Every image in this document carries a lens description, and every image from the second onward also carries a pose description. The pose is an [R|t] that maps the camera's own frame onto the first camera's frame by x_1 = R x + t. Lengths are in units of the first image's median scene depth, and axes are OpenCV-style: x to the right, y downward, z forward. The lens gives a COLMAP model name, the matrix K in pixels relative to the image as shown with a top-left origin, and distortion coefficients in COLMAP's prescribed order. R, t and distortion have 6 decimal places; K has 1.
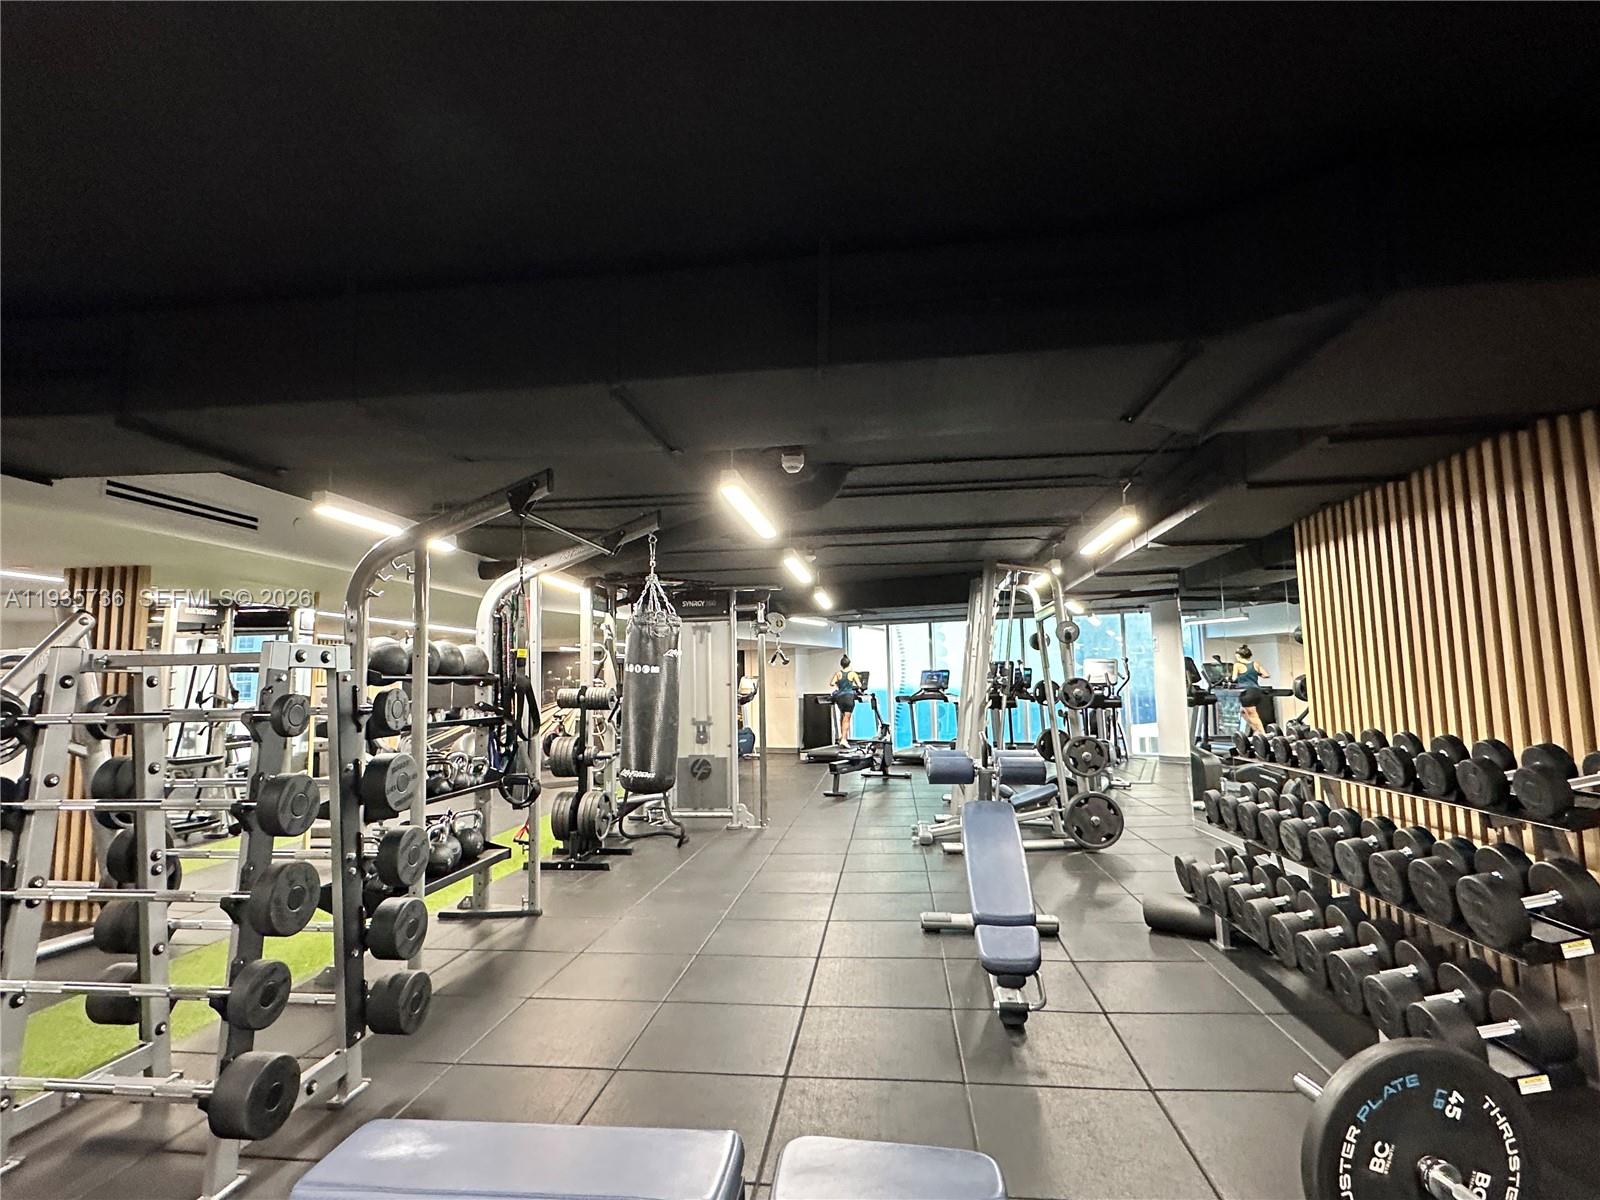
lens RADIAL K [[814.6, 0, 796.4], [0, 814.6, 600.5], [0, 0, 1]] dist [0.005155, 0.000497]
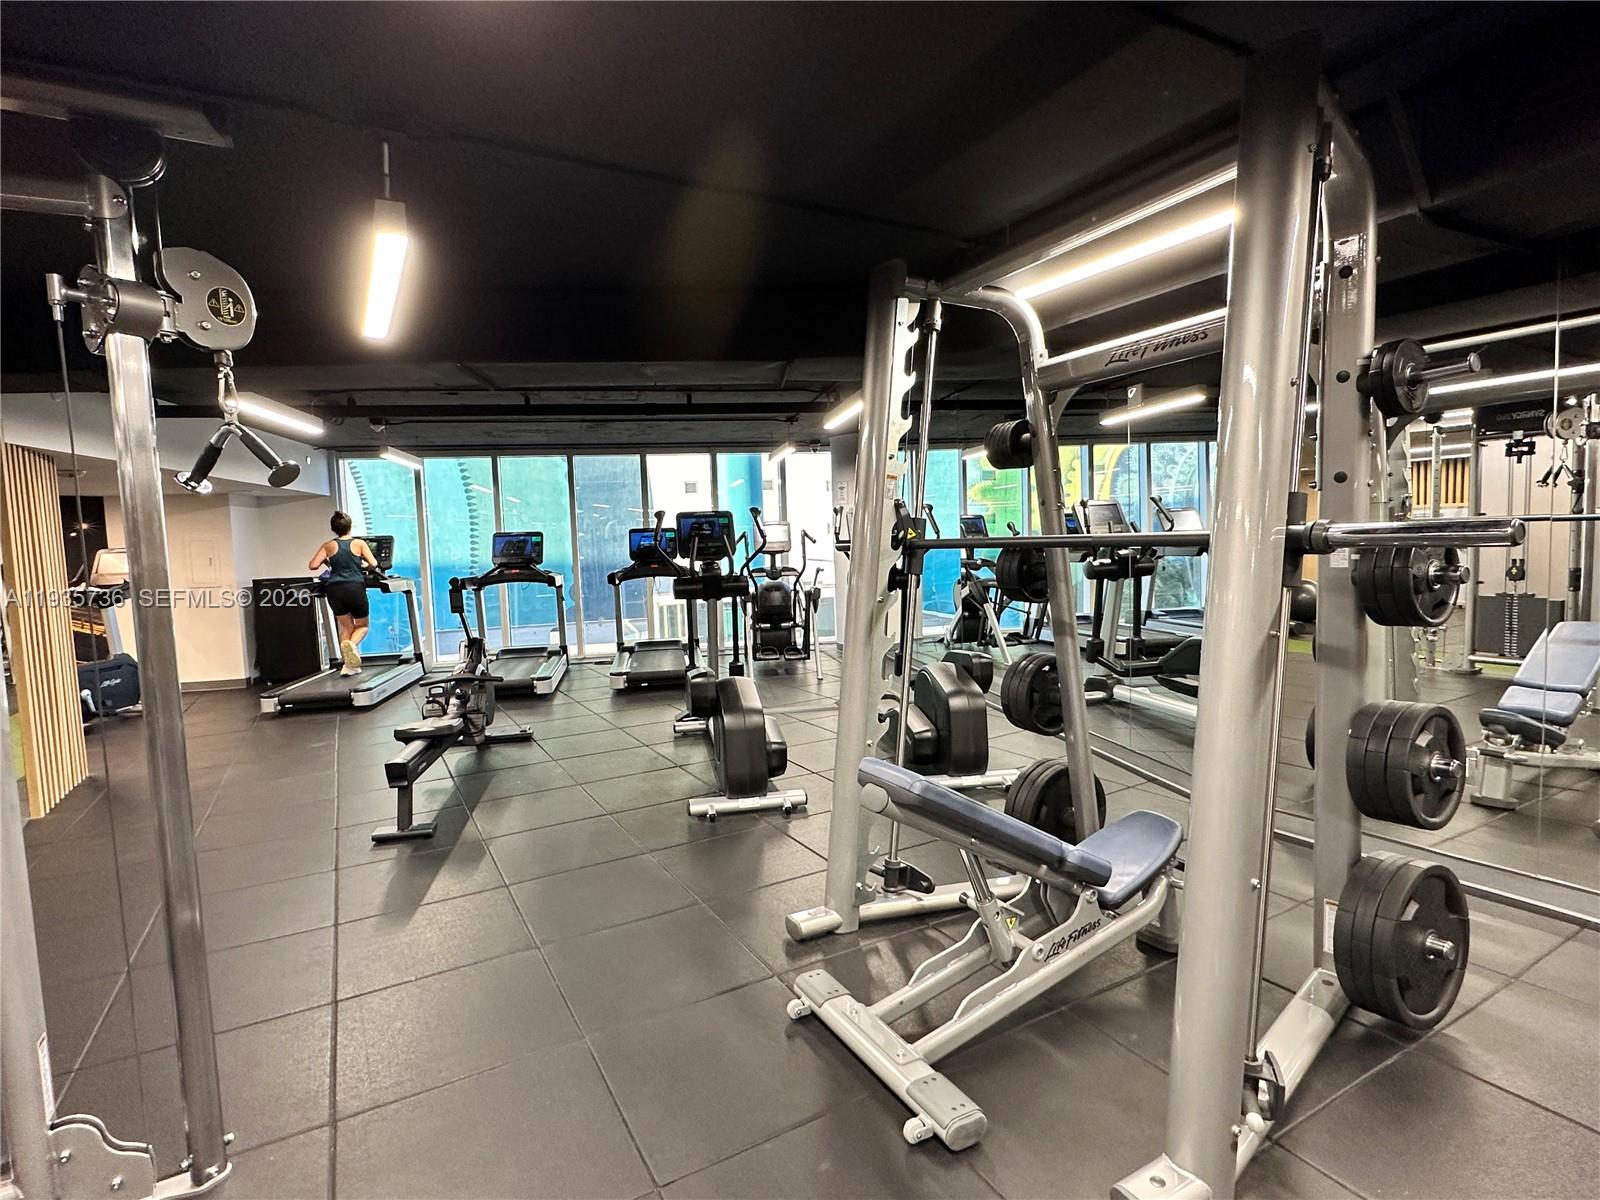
lens RADIAL K [[814.6, 0, 799.7], [0, 814.6, 600.1], [0, 0, 1]] dist [0.005155, 0.000497]
pose [[0.807152, -0.070982, 0.586061, -0.016199], [-0.027526, 0.987140, 0.157469, 0.033825], [-0.589701, -0.143233, 0.794818, 0.386273]]
